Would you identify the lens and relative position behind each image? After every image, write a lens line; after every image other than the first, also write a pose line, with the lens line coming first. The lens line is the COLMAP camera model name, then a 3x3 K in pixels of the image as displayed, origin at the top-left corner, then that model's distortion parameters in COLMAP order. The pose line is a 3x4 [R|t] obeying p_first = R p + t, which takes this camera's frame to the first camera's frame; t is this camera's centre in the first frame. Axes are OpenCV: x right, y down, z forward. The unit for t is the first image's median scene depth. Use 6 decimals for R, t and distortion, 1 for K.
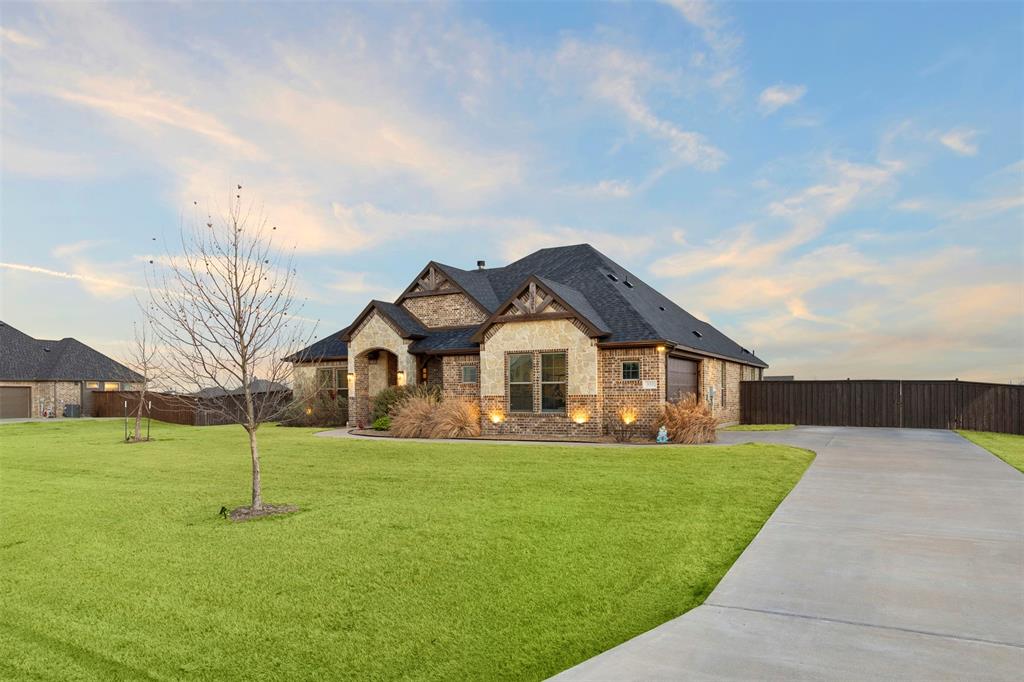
lens RADIAL K [[647.5, 0, 512.0], [0, 647.5, 341.0], [0, 0, 1]] dist [-0.051070, 0.000846]
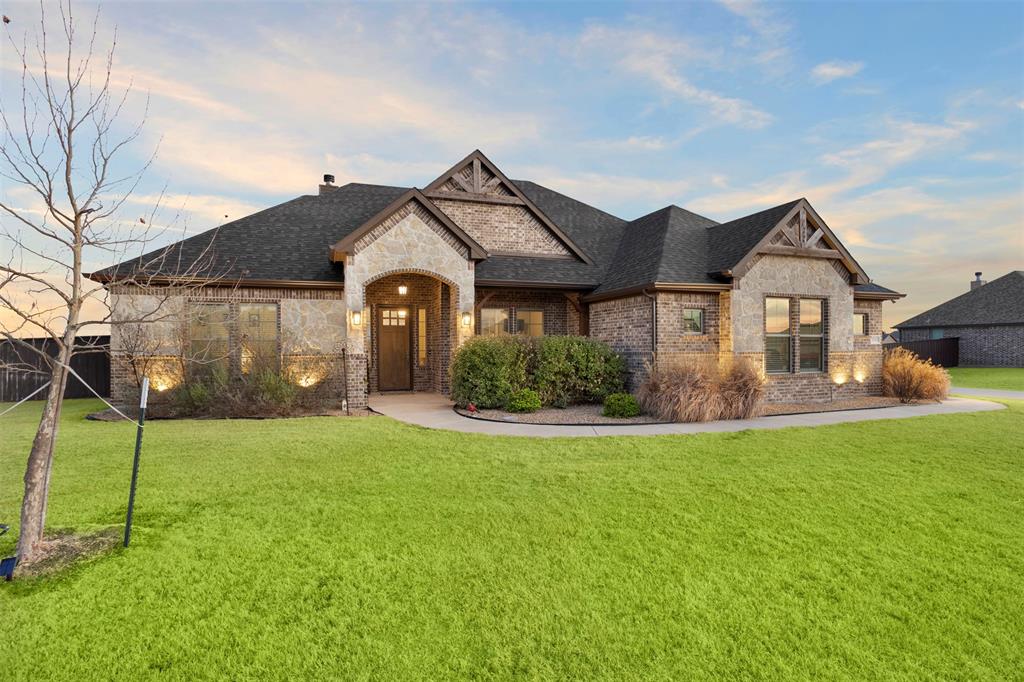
lens RADIAL K [[513.3, 0, 511.6], [0, 513.3, 335.6], [0, 0, 1]] dist [-0.053025, 0.028320]
pose [[0.690647, 0.021515, 0.722872, -0.495102], [-0.061854, 0.997652, 0.029403, 0.051668], [-0.720542, -0.065020, 0.690356, 0.625851]]
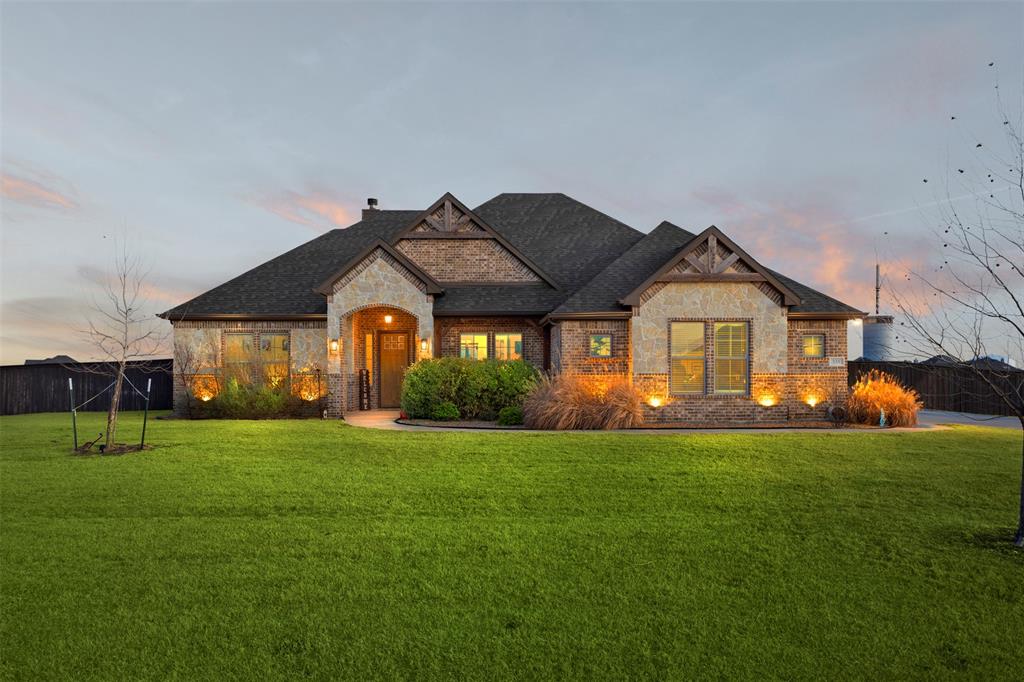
lens RADIAL K [[737.2, 0, 487.5], [0, 737.2, 339.0], [0, 0, 1]] dist [-0.003536, -0.000682]
pose [[0.886743, 0.028909, 0.461357, -0.490903], [-0.045341, 0.998669, 0.024568, 0.023181], [-0.460033, -0.042704, 0.886874, 0.228492]]
